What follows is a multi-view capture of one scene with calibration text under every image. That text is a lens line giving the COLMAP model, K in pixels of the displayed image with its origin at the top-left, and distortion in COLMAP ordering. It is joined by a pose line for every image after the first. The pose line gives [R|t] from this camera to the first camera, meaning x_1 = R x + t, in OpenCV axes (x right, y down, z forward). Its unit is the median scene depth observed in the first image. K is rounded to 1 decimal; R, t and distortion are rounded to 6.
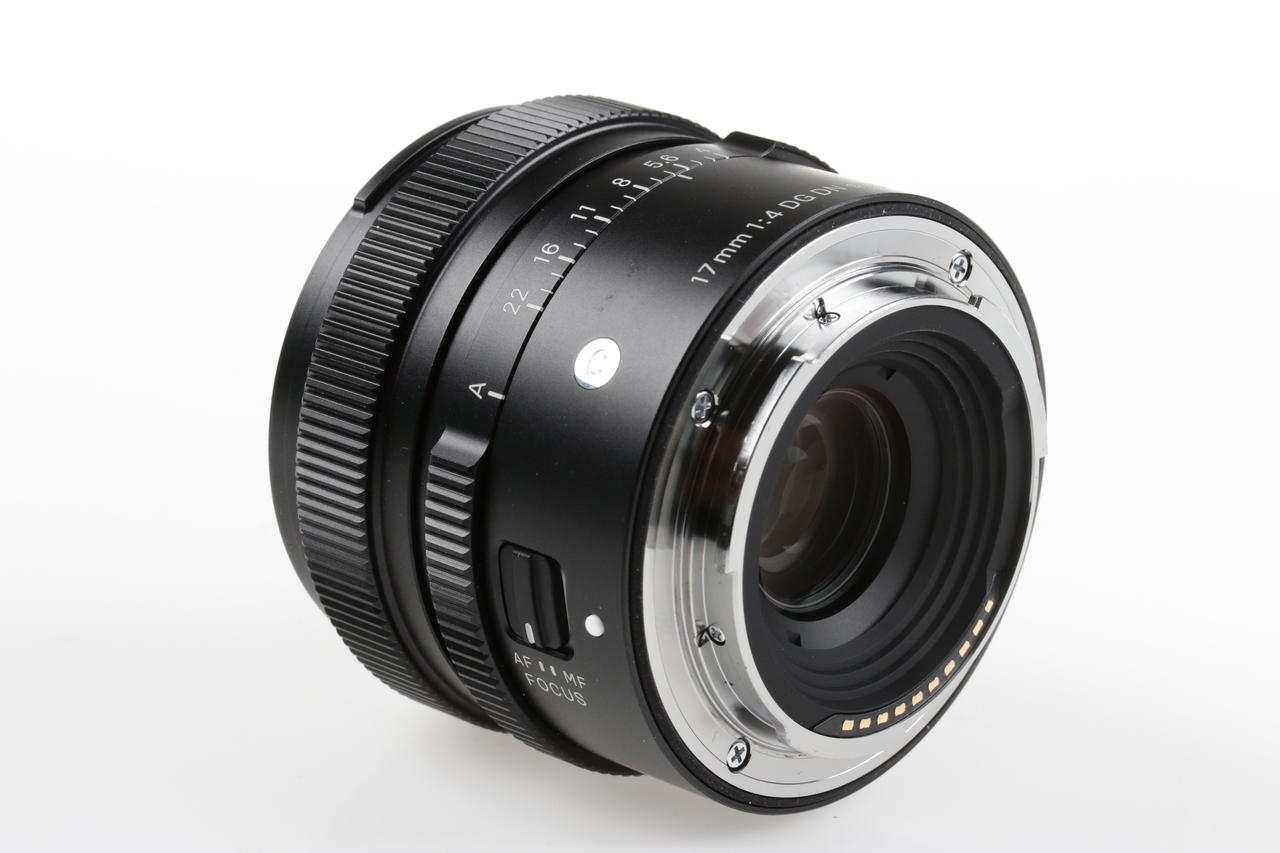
lens RADIAL K [[3549.4, 0, 640.0], [0, 3549.4, 426.4], [0, 0, 1]] dist [0.074725, 0.000000]
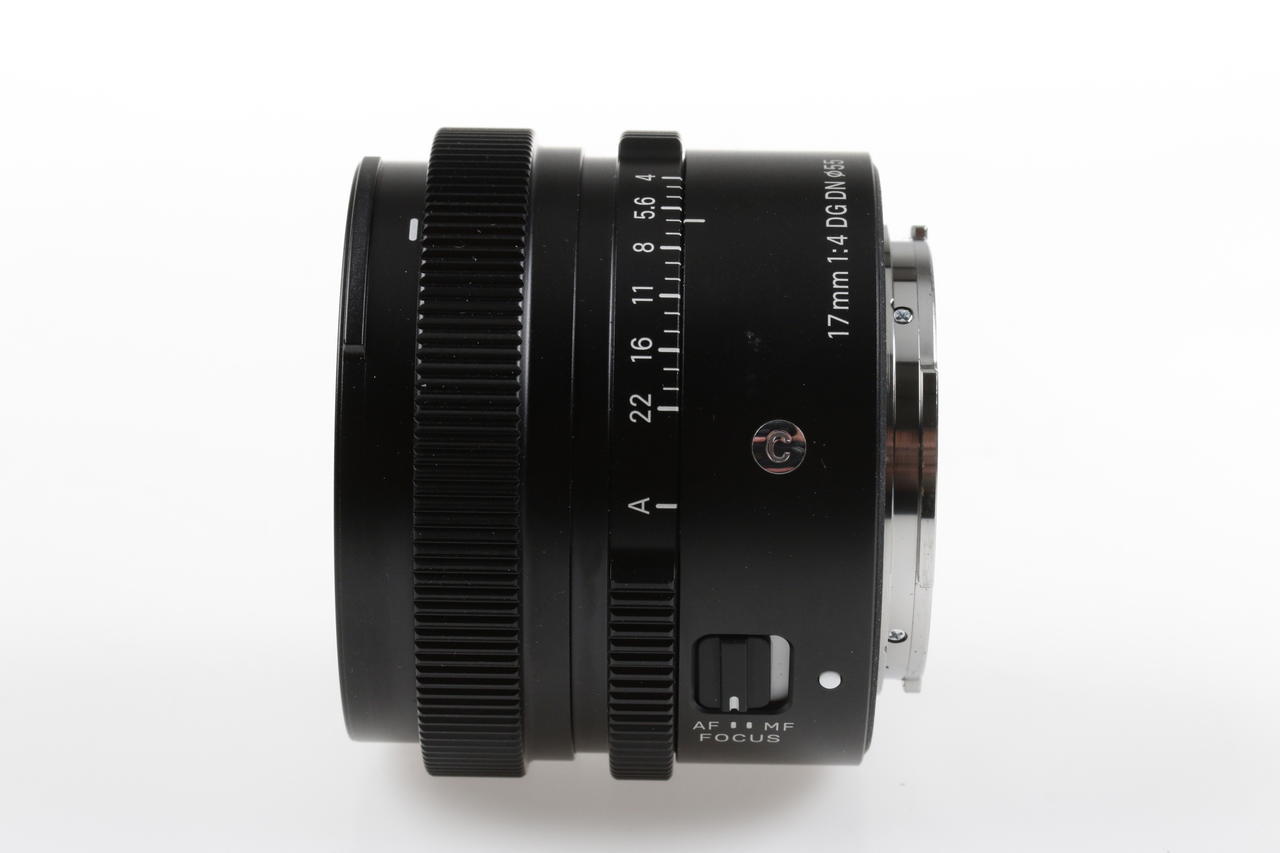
lens RADIAL K [[3549.4, 0, 640.0], [0, 3549.4, 426.6], [0, 0, 1]] dist [0.074725, 0.000000]
pose [[0.757088, -0.381406, 0.530422, -0.563641], [0.239930, 0.917483, 0.317267, -0.345548], [-0.607660, -0.112935, 0.786126, 0.223095]]
